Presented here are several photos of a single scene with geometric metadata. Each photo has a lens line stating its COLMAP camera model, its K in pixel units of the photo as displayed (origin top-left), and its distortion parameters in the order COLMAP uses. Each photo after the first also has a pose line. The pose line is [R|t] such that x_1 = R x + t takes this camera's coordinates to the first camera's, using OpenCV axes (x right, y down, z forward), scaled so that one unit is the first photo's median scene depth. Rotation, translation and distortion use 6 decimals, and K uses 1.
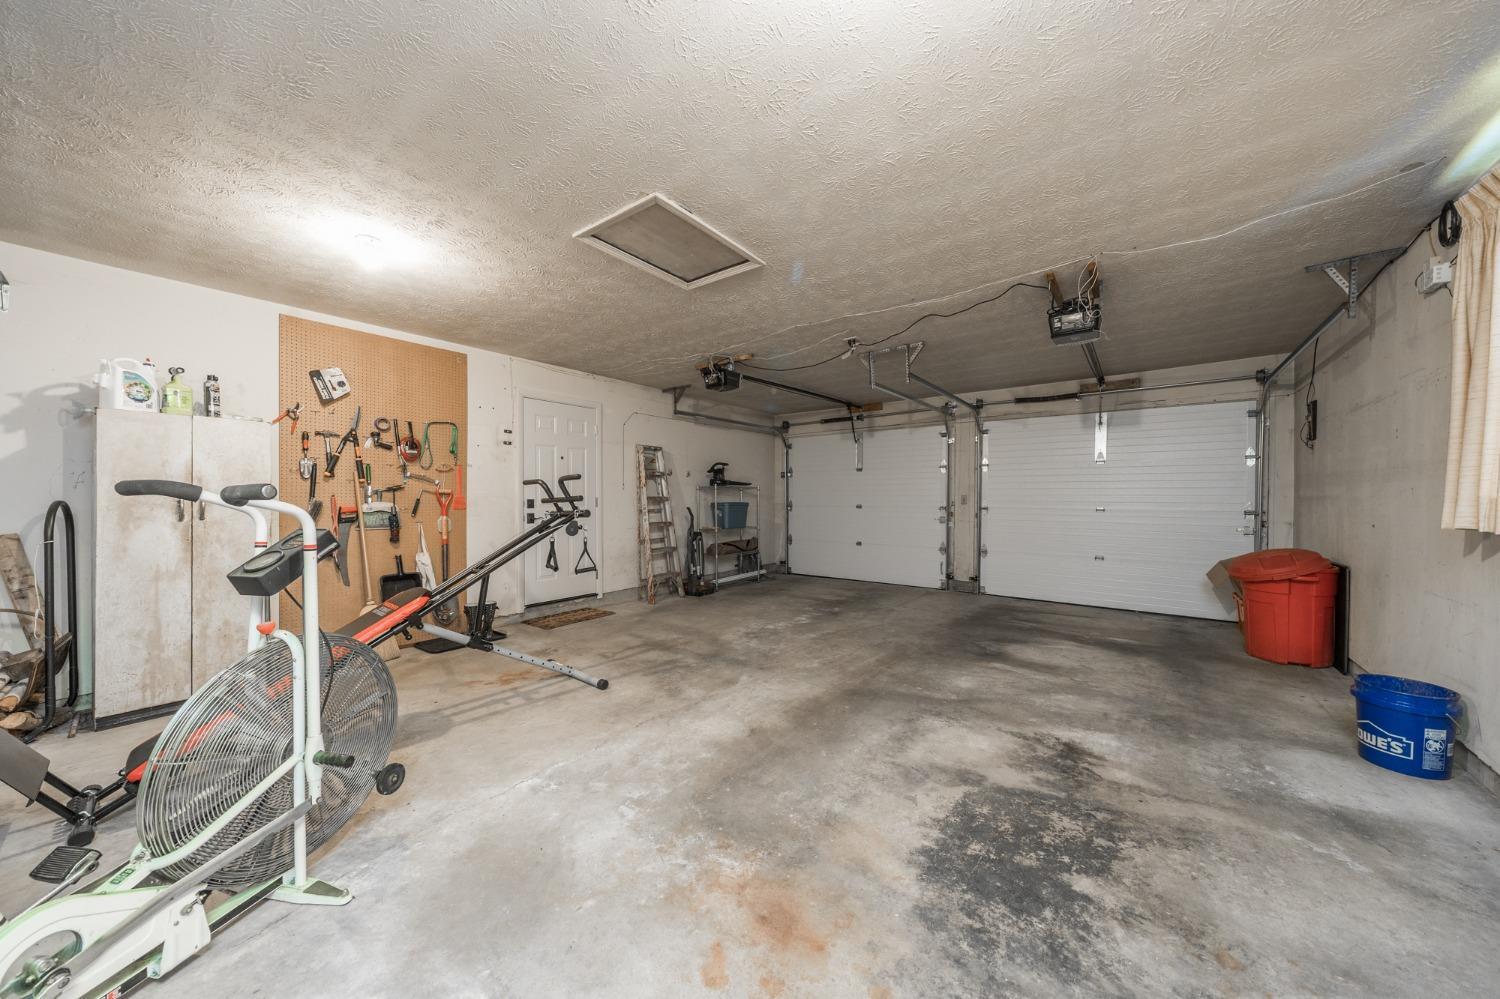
lens RADIAL K [[508.6, 0, 754.6], [0, 508.6, 503.5], [0, 0, 1]] dist [0.000679, -0.000631]
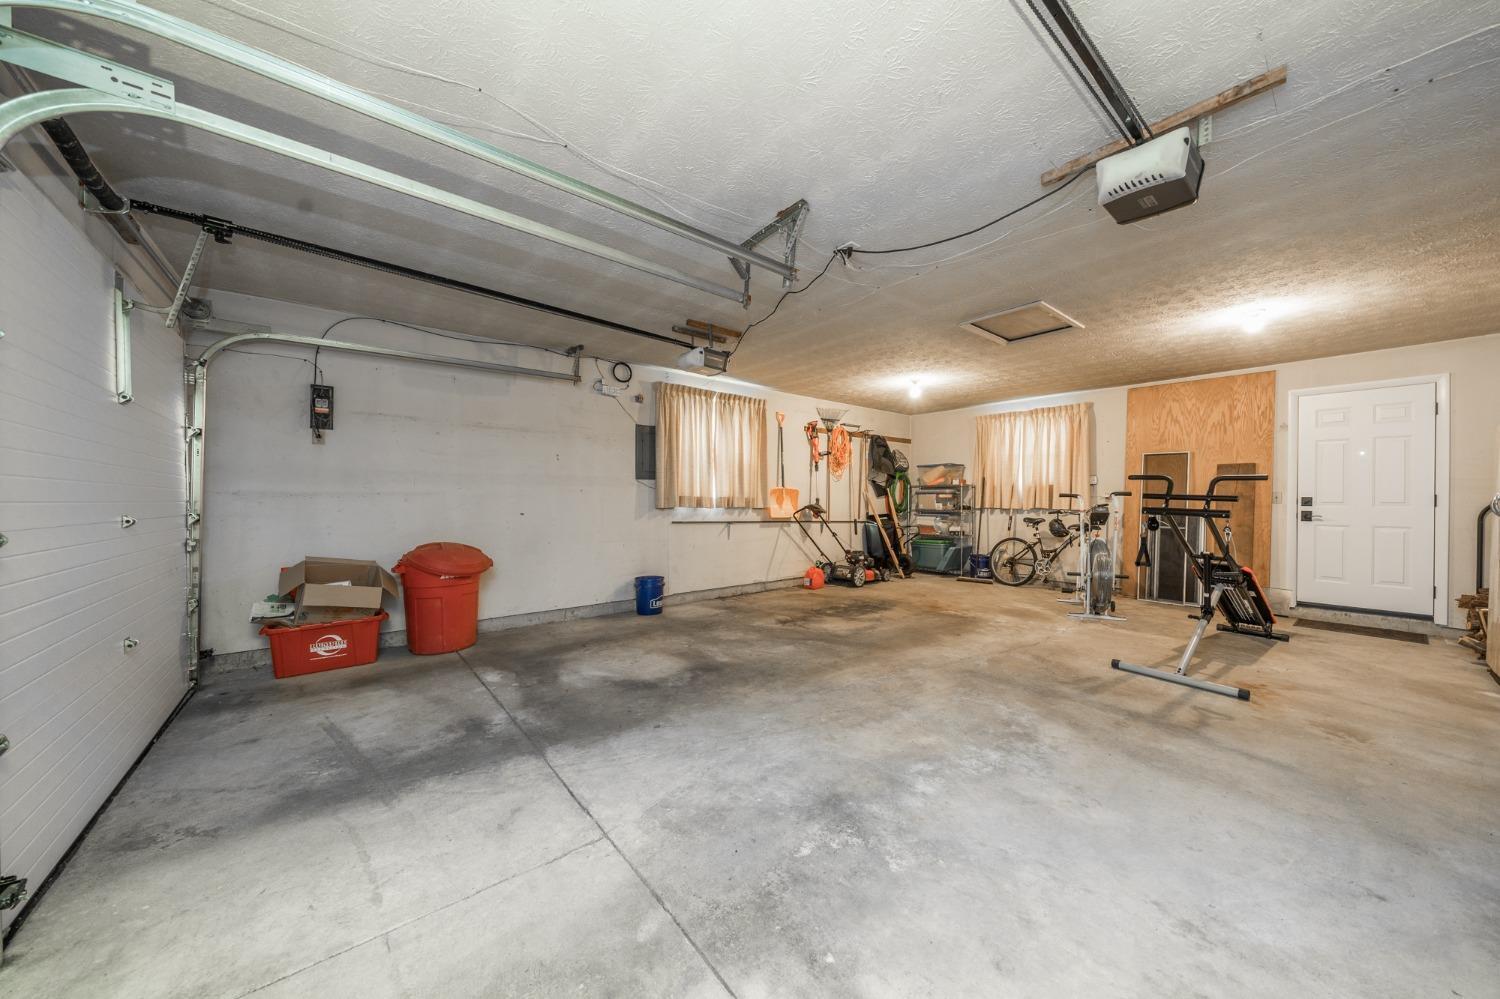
lens RADIAL K [[508.6, 0, 748.4], [0, 508.6, 502.5], [0, 0, 1]] dist [0.000679, -0.000631]
pose [[-0.969577, -0.004509, 0.244747, 0.185426], [-0.000800, 0.999883, 0.015250, -0.012729], [-0.244787, 0.014590, -0.969467, 2.008726]]
